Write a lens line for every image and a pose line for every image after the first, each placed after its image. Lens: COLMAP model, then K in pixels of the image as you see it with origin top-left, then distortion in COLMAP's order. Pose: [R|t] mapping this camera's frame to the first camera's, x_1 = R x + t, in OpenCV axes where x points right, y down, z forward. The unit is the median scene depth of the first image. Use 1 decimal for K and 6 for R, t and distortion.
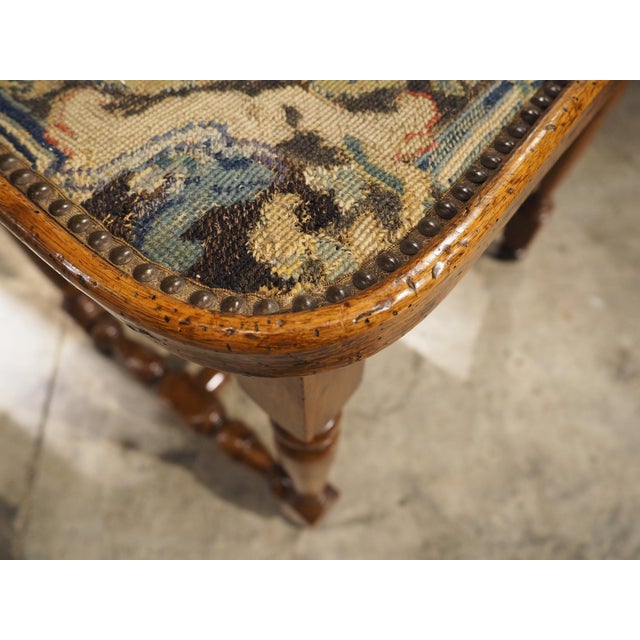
lens RADIAL K [[518.4, 0, 320.0], [0, 518.4, 320.0], [0, 0, 1]] dist [-0.004089, -0.003400]
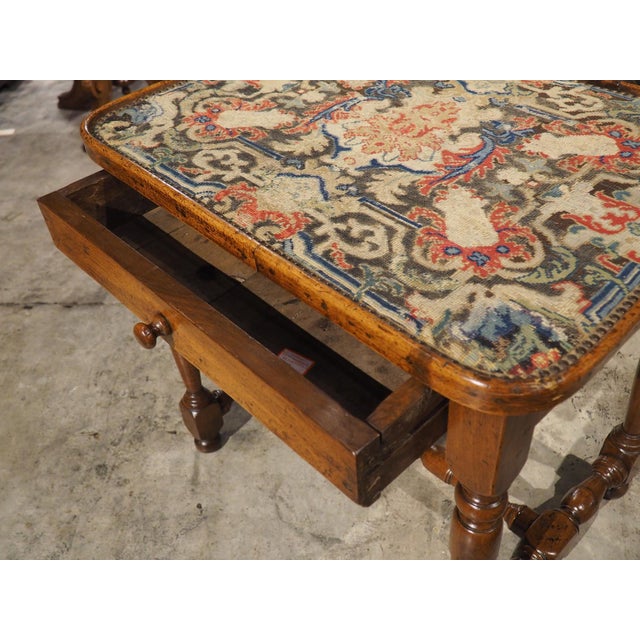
lens RADIAL K [[673.0, 0, 320.0], [0, 673.0, 320.0], [0, 0, 1]] dist [0.017834, 0.011461]
pose [[-0.125066, 0.672236, -0.729697, 4.102600], [-0.840745, 0.318696, 0.437699, -2.977407], [0.526789, 0.668230, 0.525321, 0.146393]]
